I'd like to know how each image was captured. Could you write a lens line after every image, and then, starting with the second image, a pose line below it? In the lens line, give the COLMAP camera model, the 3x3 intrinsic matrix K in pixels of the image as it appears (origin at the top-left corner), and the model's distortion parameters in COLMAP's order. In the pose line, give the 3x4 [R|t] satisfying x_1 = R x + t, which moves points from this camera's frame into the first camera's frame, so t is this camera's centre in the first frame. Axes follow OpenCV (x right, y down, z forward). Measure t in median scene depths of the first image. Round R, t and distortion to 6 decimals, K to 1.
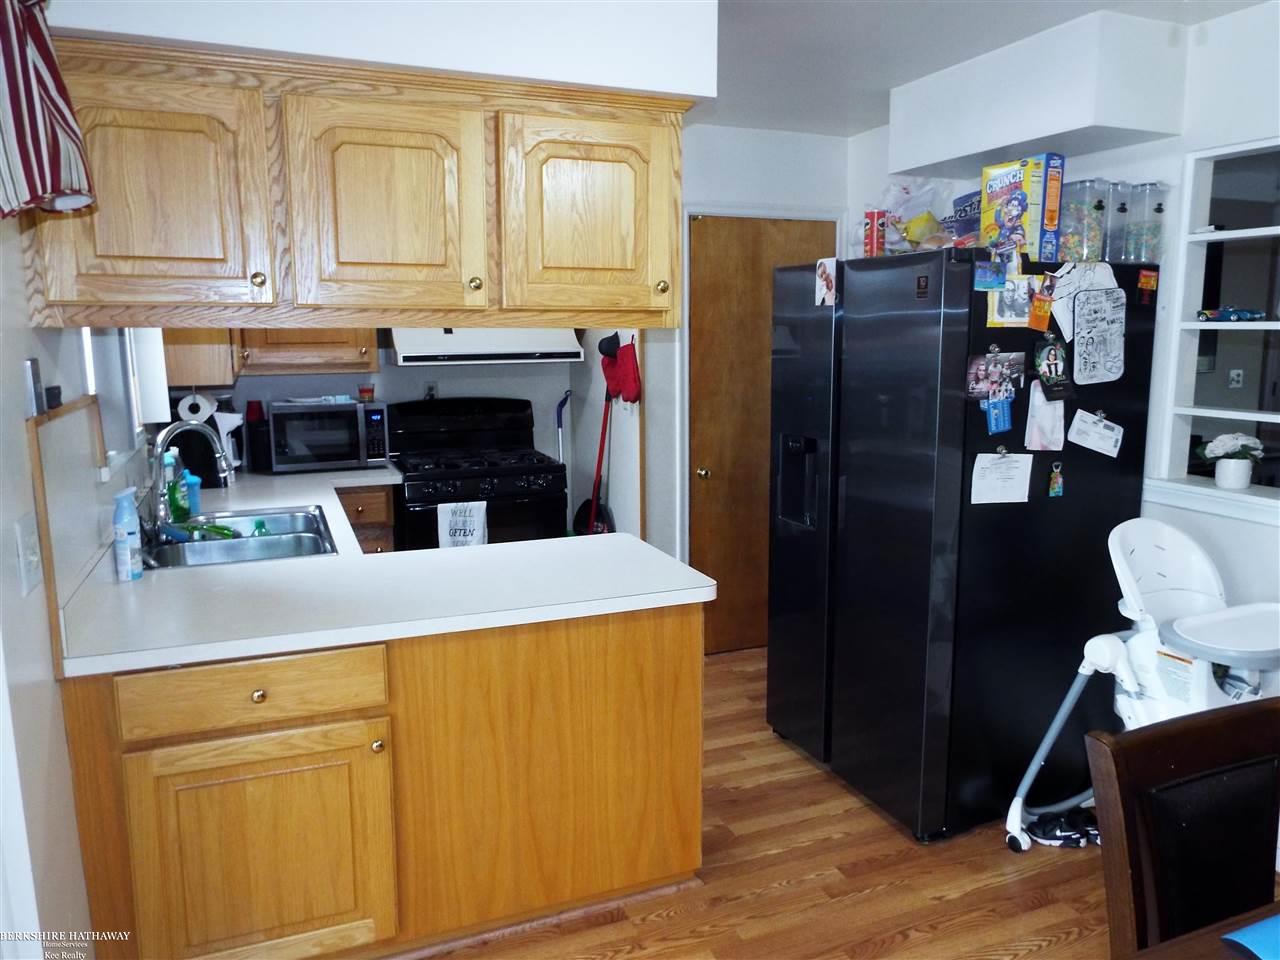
lens RADIAL K [[921.7, 0, 640.0], [0, 921.7, 480.0], [0, 0, 1]] dist [-0.002251, -0.000553]
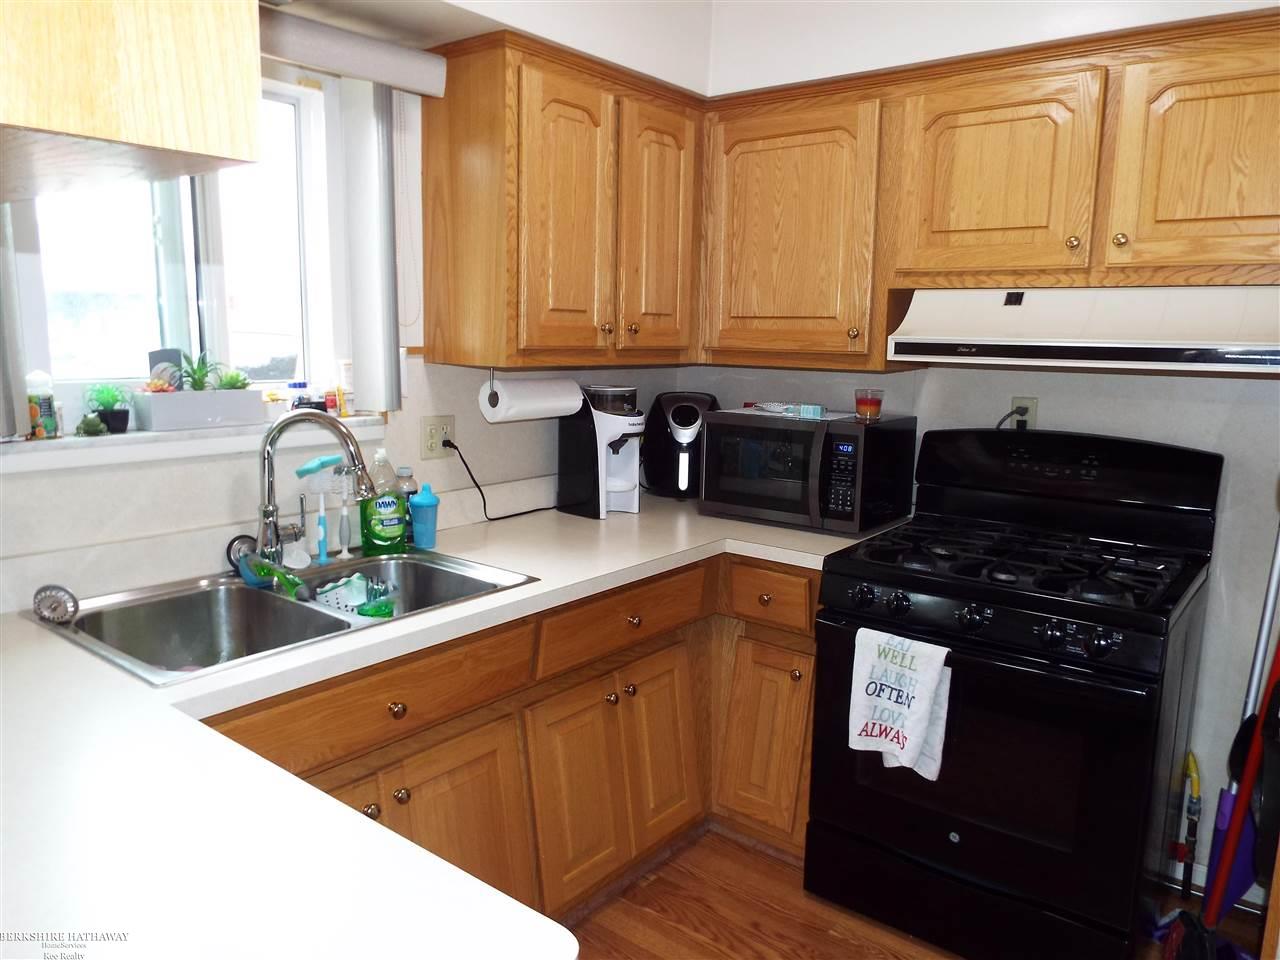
lens RADIAL K [[921.7, 0, 640.0], [0, 921.7, 480.0], [0, 0, 1]] dist [-0.002251, -0.000553]
pose [[0.496556, 0.150090, -0.854930, 0.145265], [-0.160705, 0.983806, 0.079375, -0.073642], [0.852998, 0.097978, 0.512635, 0.597757]]
